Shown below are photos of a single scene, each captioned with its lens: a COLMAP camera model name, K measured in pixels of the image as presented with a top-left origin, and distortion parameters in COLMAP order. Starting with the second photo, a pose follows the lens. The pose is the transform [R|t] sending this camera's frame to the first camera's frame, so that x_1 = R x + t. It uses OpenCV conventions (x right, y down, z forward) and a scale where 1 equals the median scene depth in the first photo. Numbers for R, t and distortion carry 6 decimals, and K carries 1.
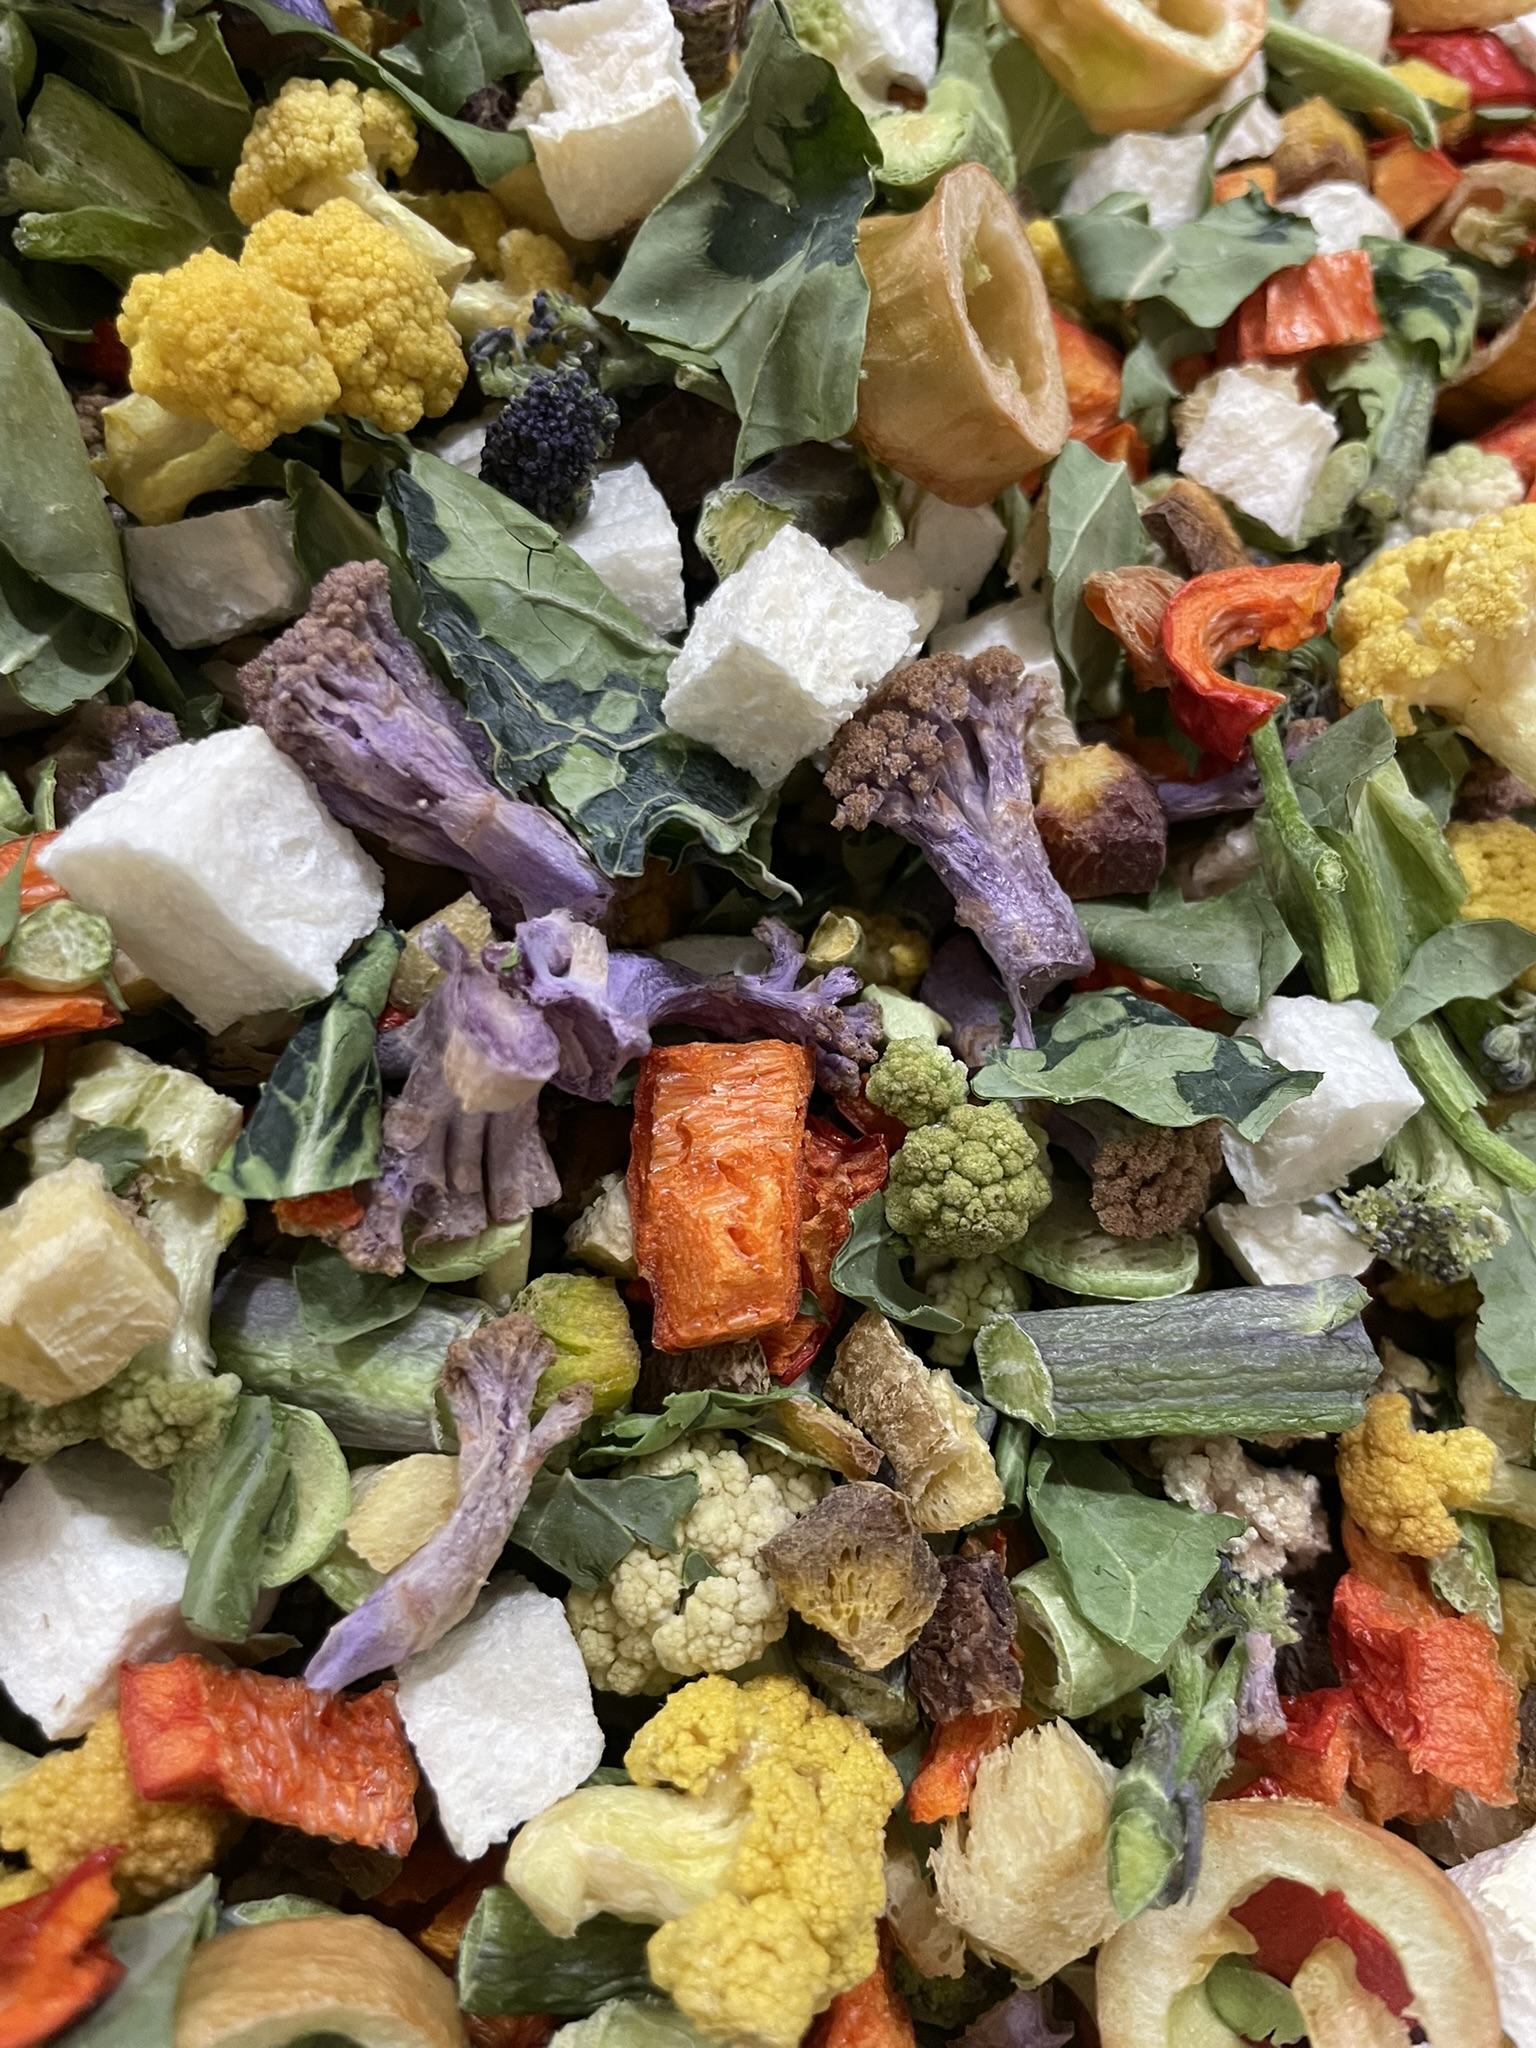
lens RADIAL K [[1555.3, 0, 758.6], [0, 1555.3, 1009.8], [0, 0, 1]] dist [0.061471, -0.120121]
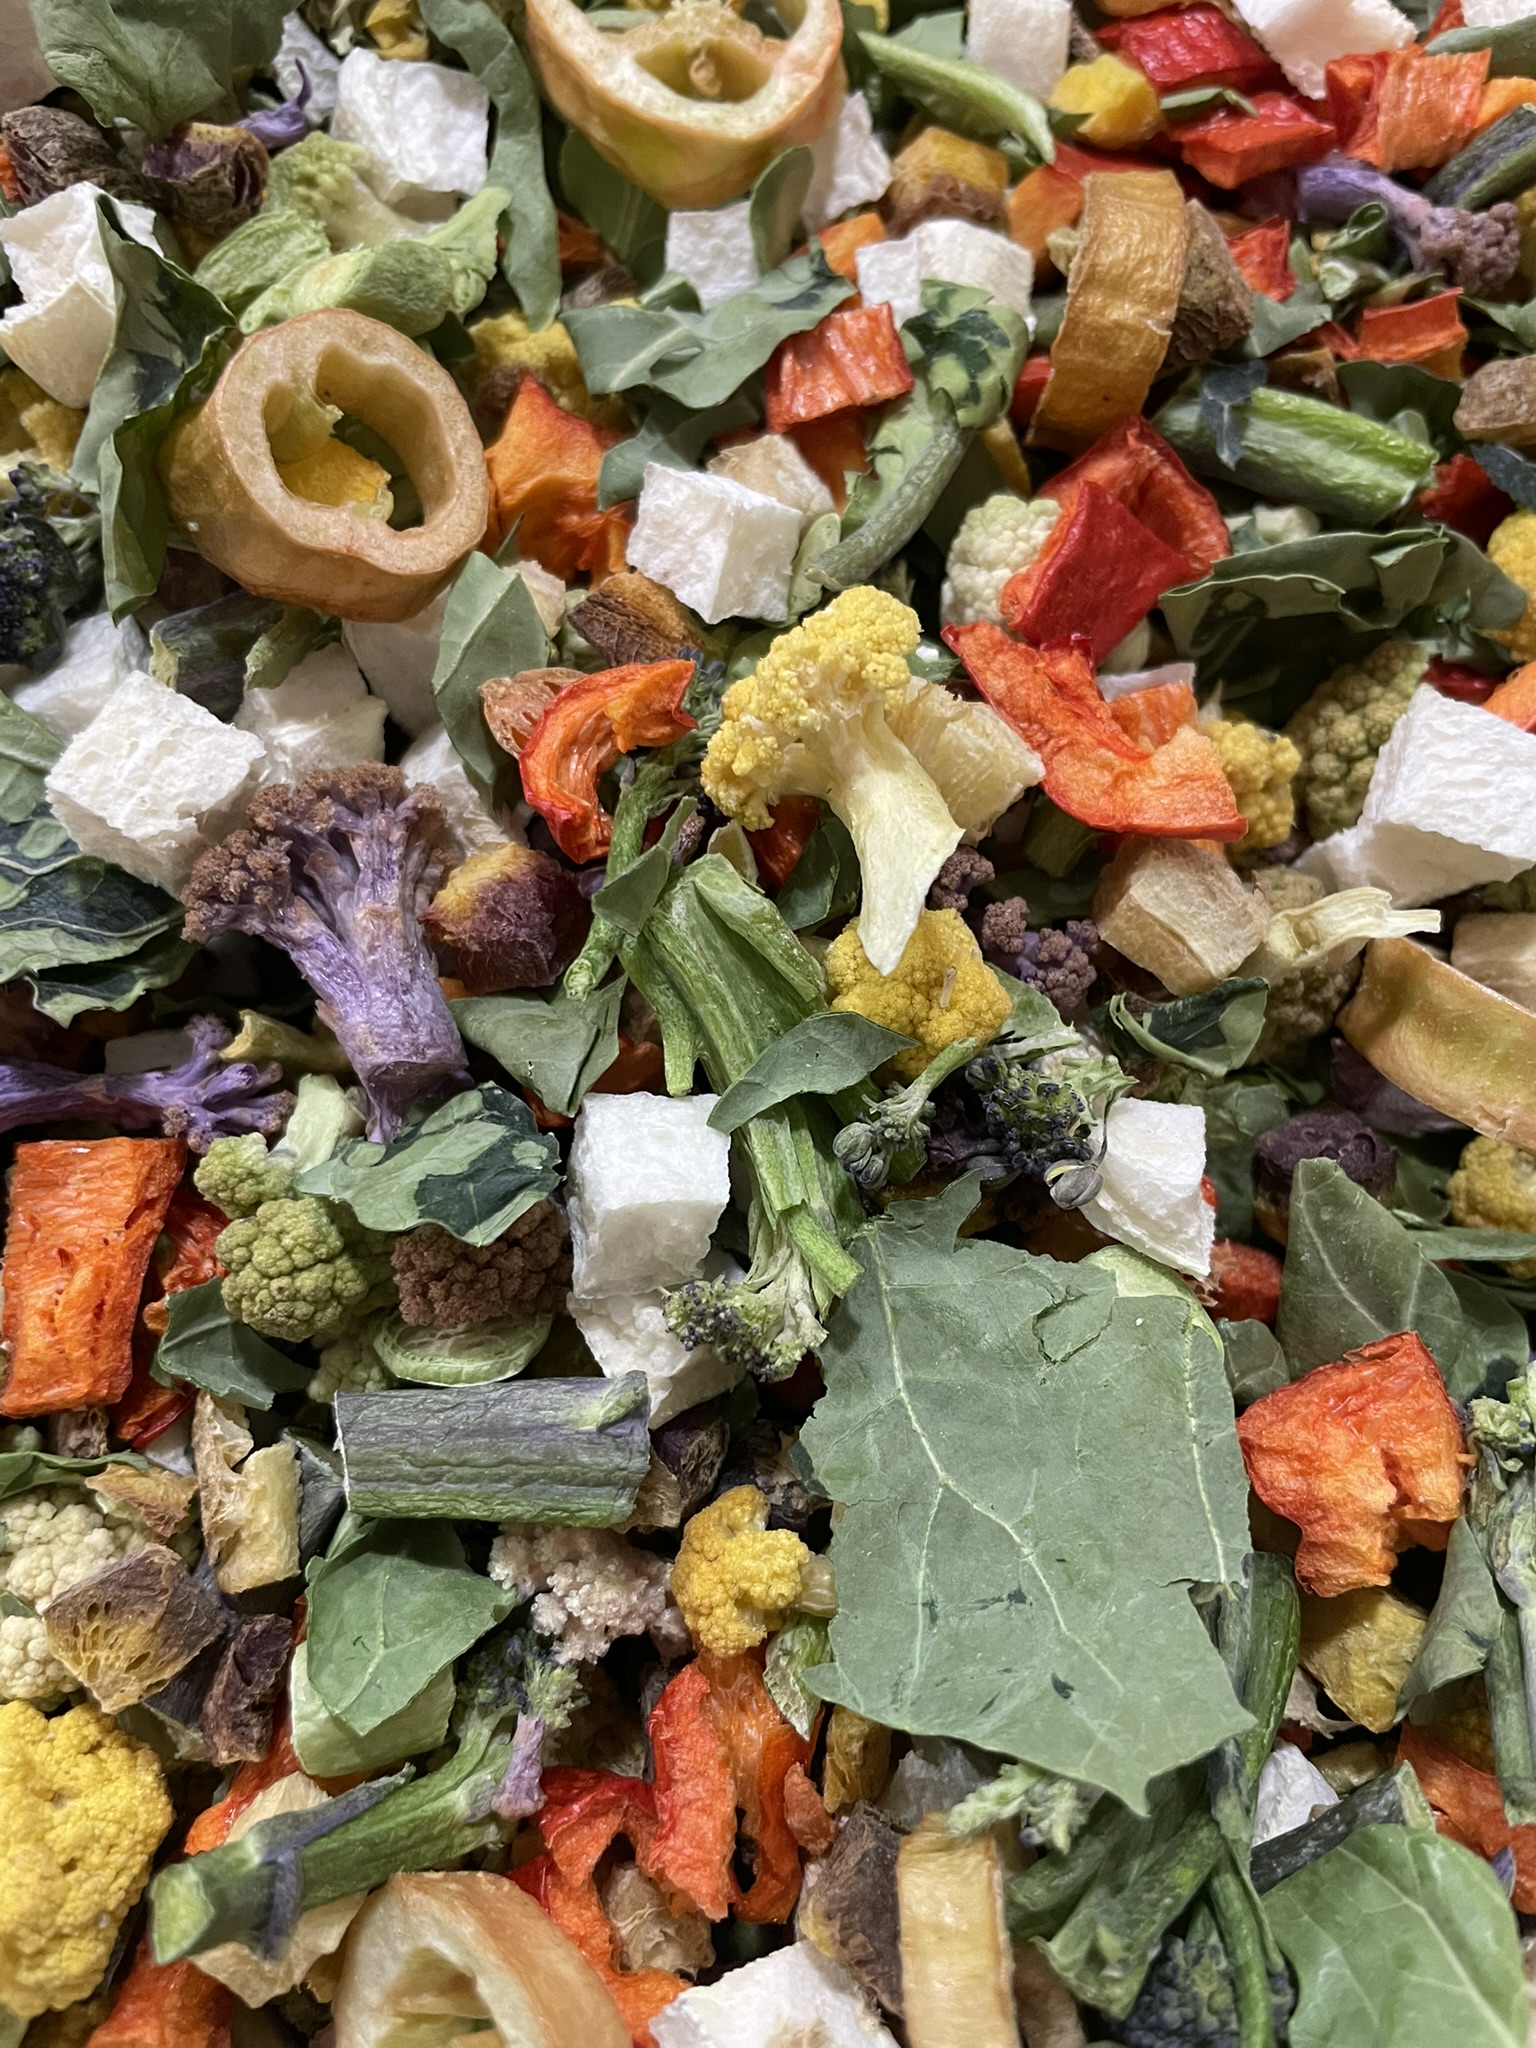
lens RADIAL K [[1555.3, 0, 758.6], [0, 1555.3, 1009.8], [0, 0, 1]] dist [0.061471, -0.120121]
pose [[0.965635, -0.009576, -0.259727, 0.706960], [0.013264, 0.999835, 0.012451, -0.076149], [0.259565, -0.015468, 0.965602, 0.043730]]
